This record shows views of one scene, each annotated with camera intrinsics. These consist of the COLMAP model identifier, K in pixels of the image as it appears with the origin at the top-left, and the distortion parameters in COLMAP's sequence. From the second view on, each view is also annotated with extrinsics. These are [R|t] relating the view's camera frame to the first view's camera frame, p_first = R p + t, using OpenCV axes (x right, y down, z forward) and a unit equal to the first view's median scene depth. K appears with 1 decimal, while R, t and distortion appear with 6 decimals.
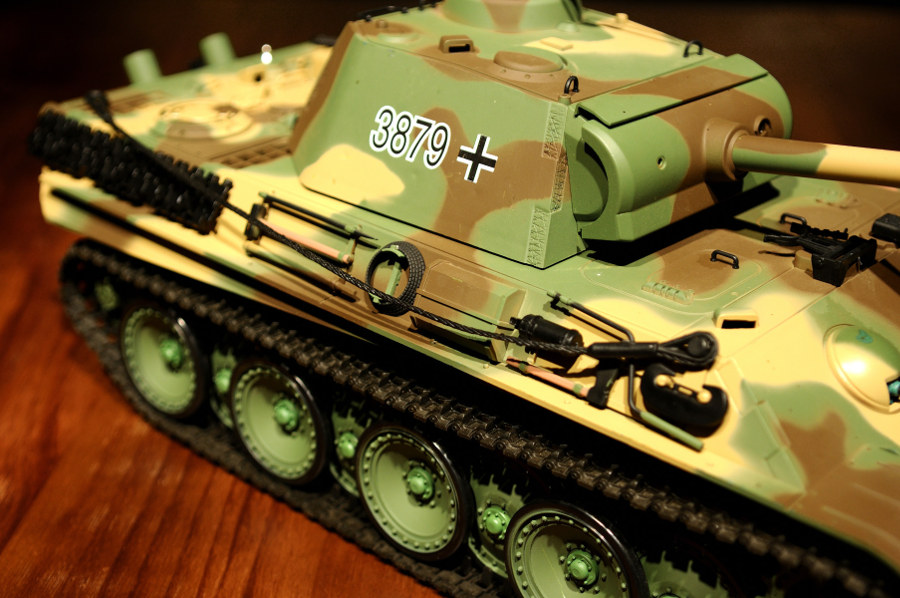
lens RADIAL K [[1305.0, 0, 451.1], [0, 1305.0, 315.5], [0, 0, 1]] dist [0.004345, 0.035724]
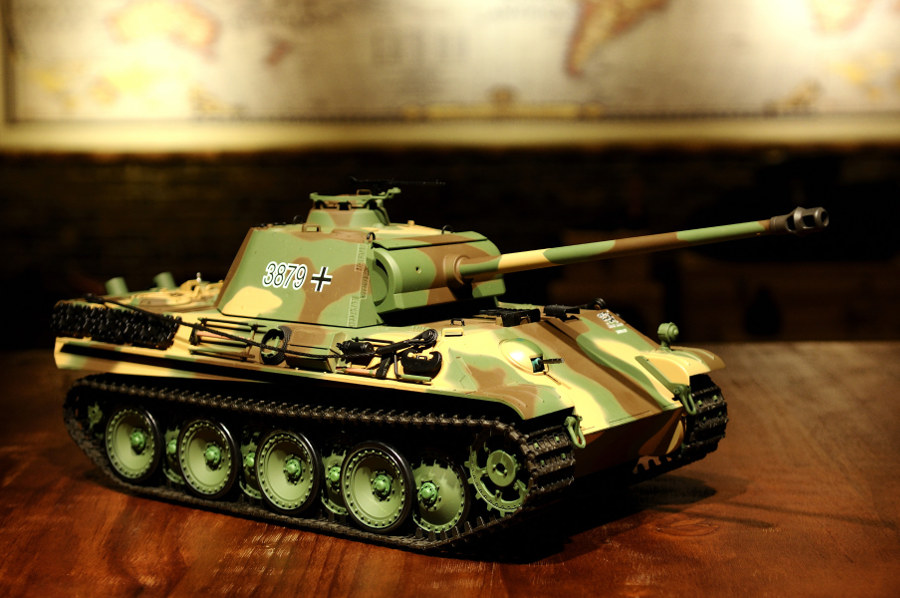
lens RADIAL K [[1710.5, 0, 450.0], [0, 1710.5, 299.0], [0, 0, 1]] dist [0.006877, 0.047851]
pose [[0.998856, -0.030581, 0.036760, 0.112815], [0.041466, 0.936802, -0.347393, 0.756337], [-0.023813, 0.348520, 0.936999, -1.249575]]
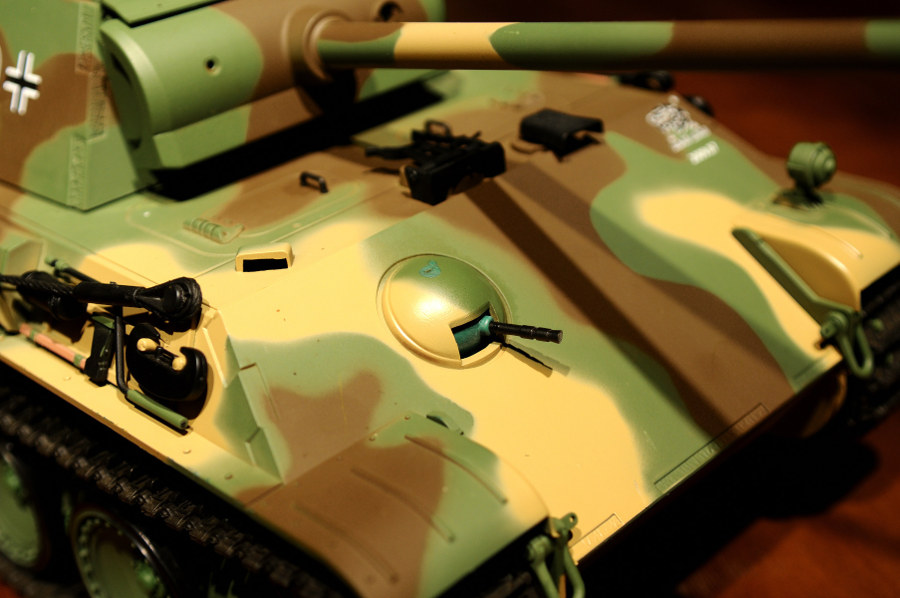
lens RADIAL K [[1273.4, 0, 459.5], [0, 1273.4, 323.9], [0, 0, 1]] dist [0.008020, -0.003265]
pose [[0.991807, -0.065232, -0.109837, 0.376887], [0.069429, 0.996979, 0.034833, 0.021329], [0.107233, -0.042174, 0.993339, 0.240930]]
